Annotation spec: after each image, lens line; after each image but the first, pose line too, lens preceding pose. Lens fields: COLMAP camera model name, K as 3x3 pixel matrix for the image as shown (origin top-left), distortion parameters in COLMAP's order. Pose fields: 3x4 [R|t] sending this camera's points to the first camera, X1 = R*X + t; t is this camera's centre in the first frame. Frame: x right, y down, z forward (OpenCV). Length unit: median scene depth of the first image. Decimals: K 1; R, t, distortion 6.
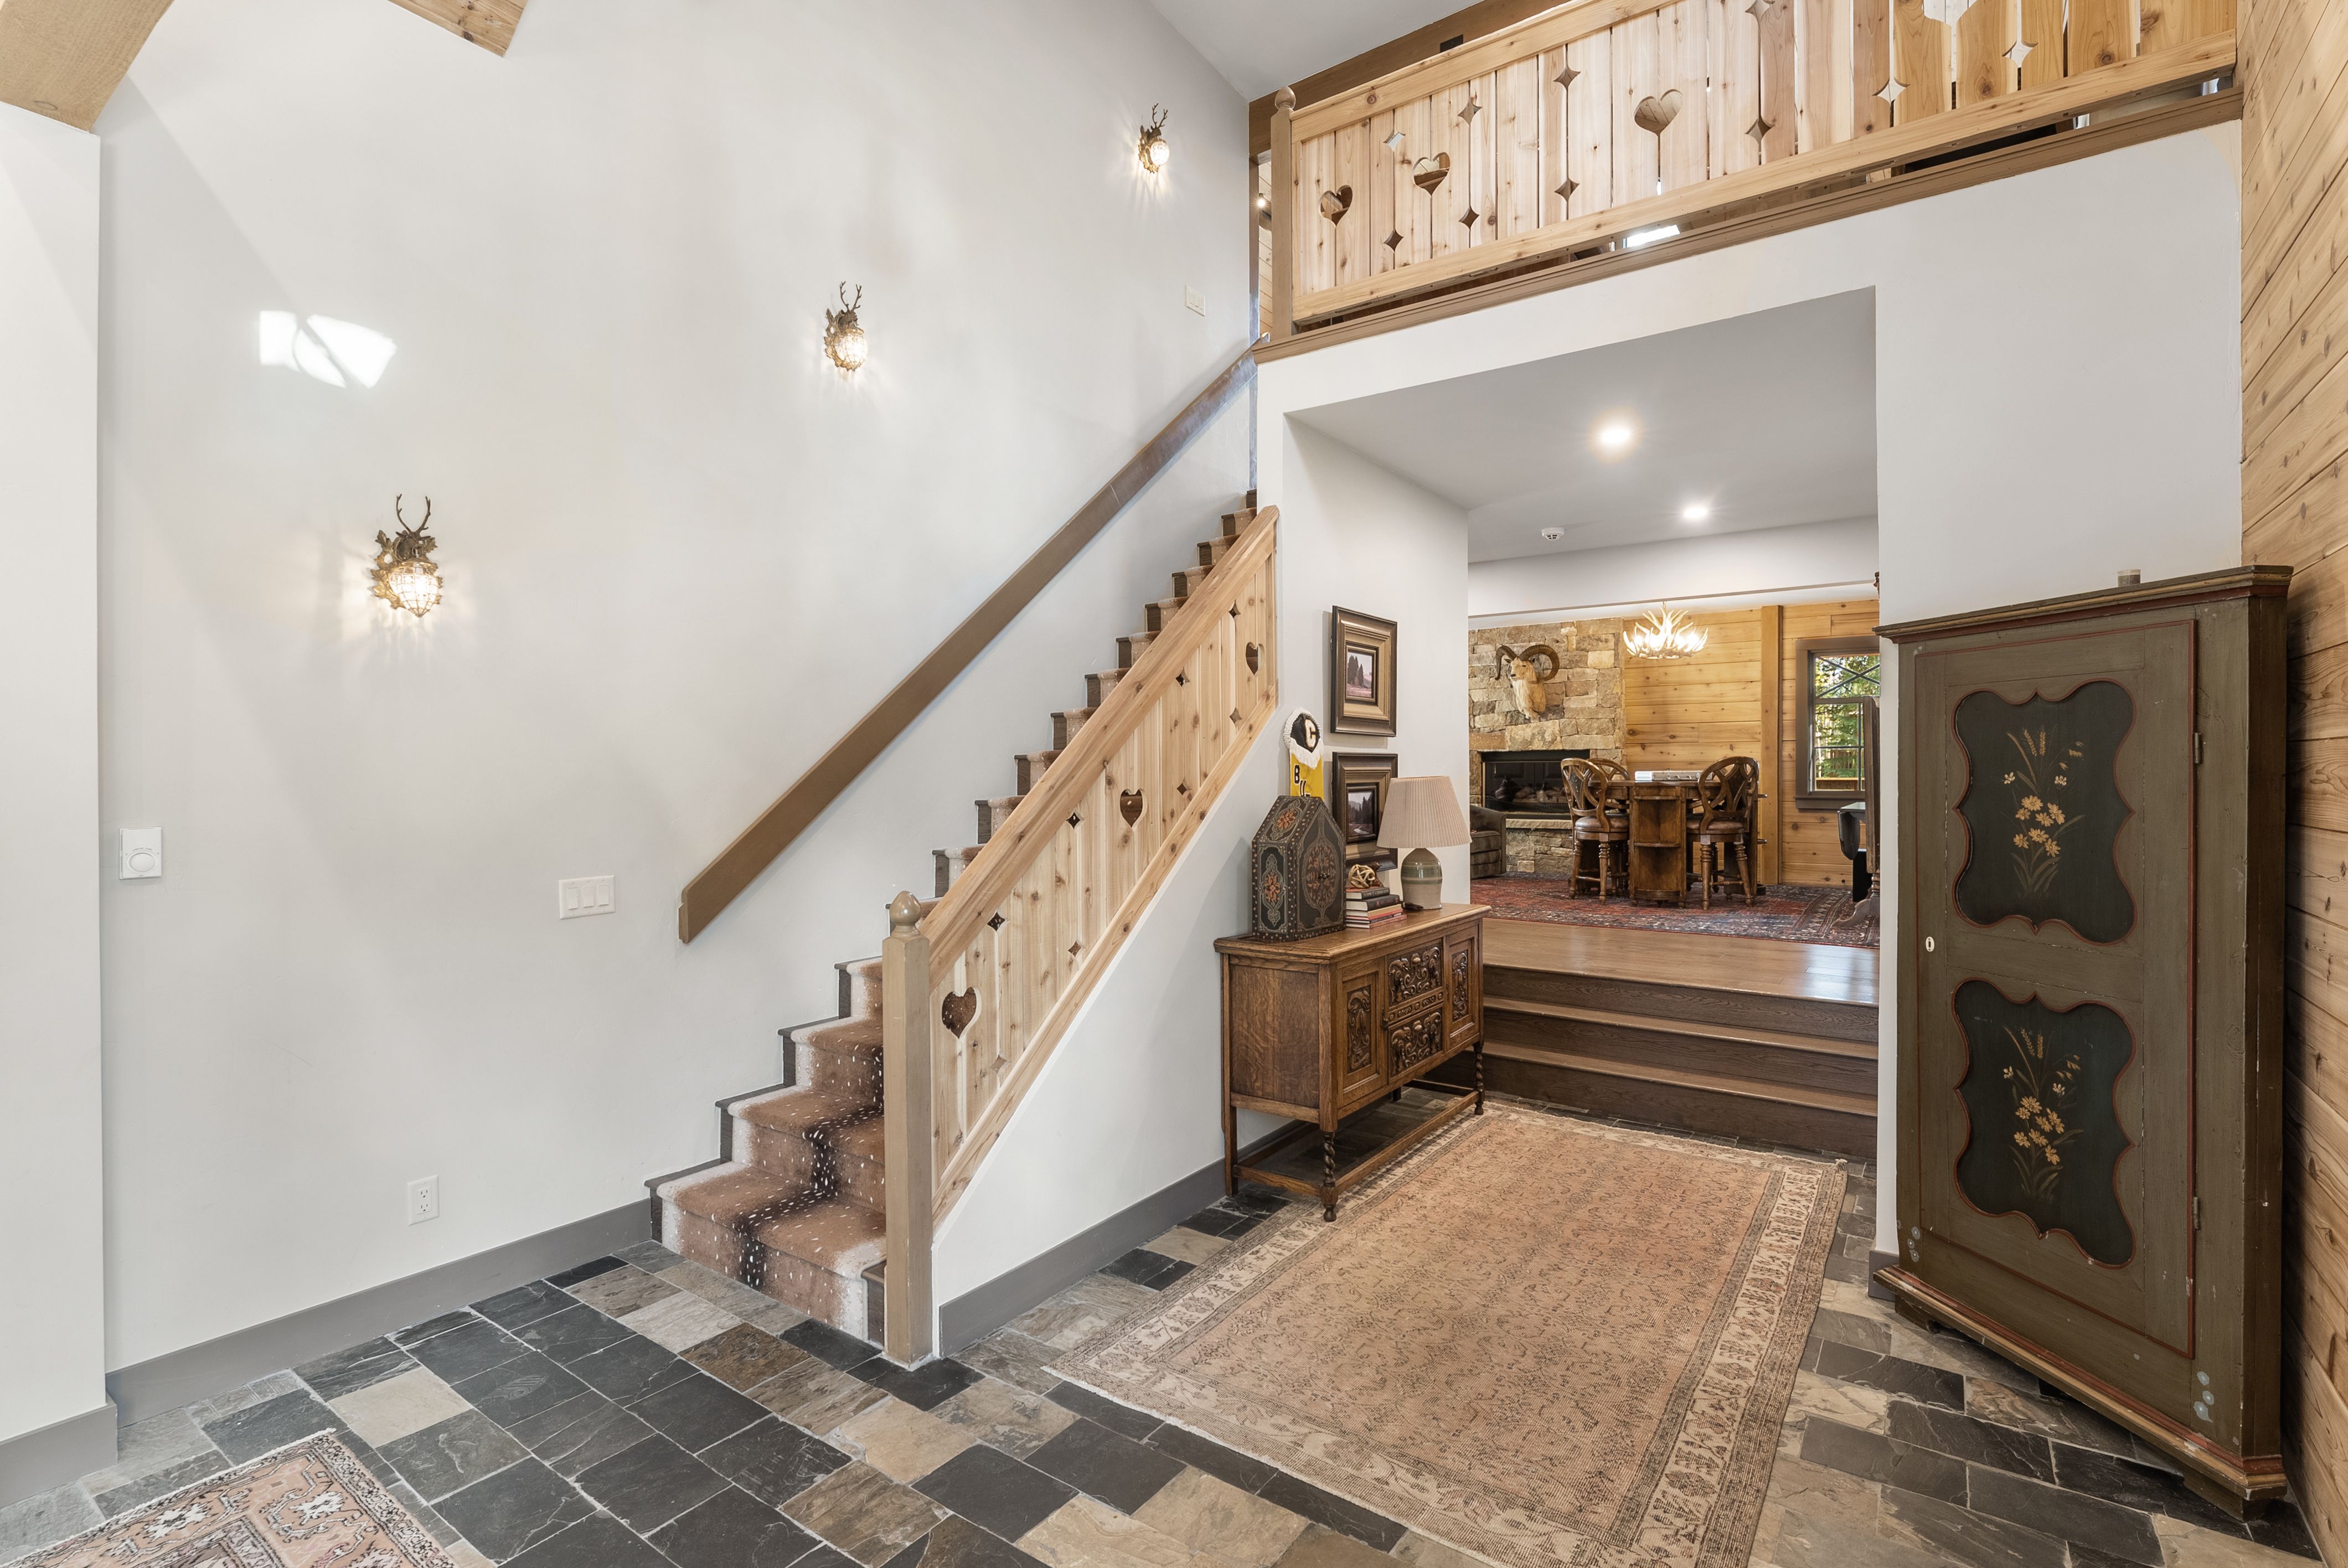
lens RADIAL K [[1084.0, 0, 1170.2], [0, 1084.0, 778.7], [0, 0, 1]] dist [-0.000186, -0.001249]
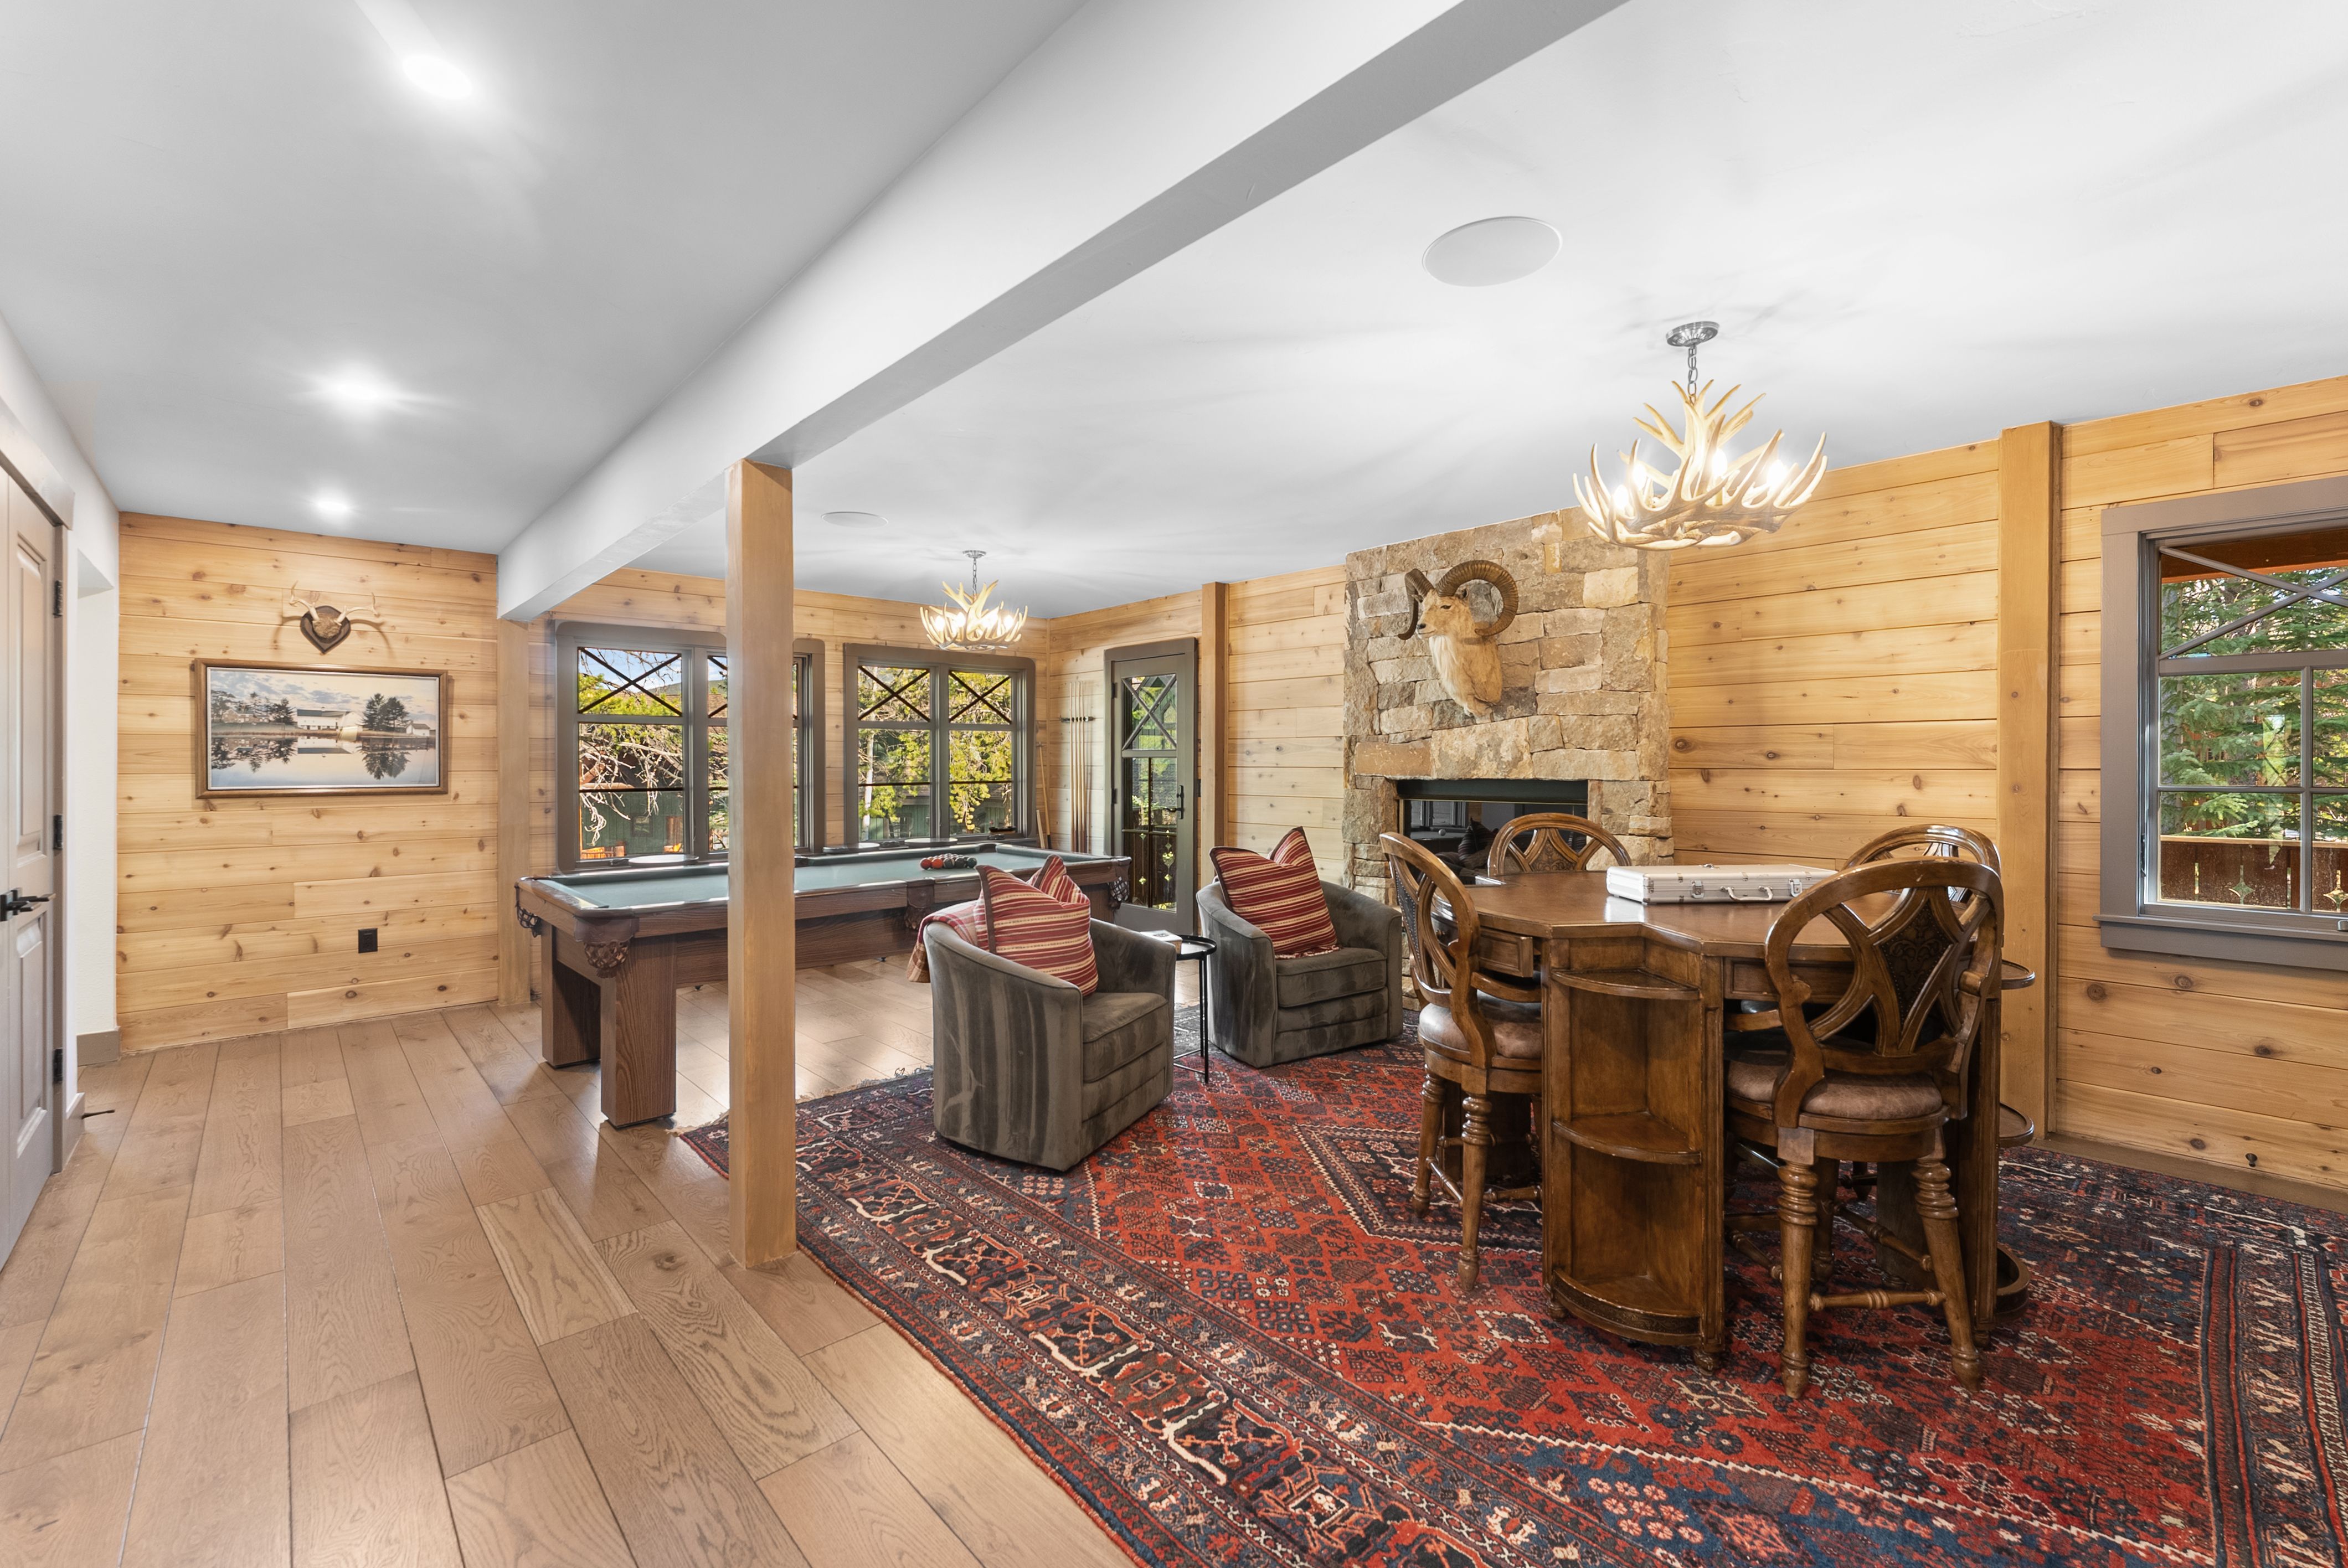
lens RADIAL K [[960.0, 0, 1219.5], [0, 960.0, 767.0], [0, 0, 1]] dist [-0.002314, 0.001397]
pose [[0.986000, 0.003162, -0.166716, 0.303082], [-0.003405, 0.999994, -0.001170, -0.032286], [0.166712, 0.001722, 0.986004, 0.570061]]
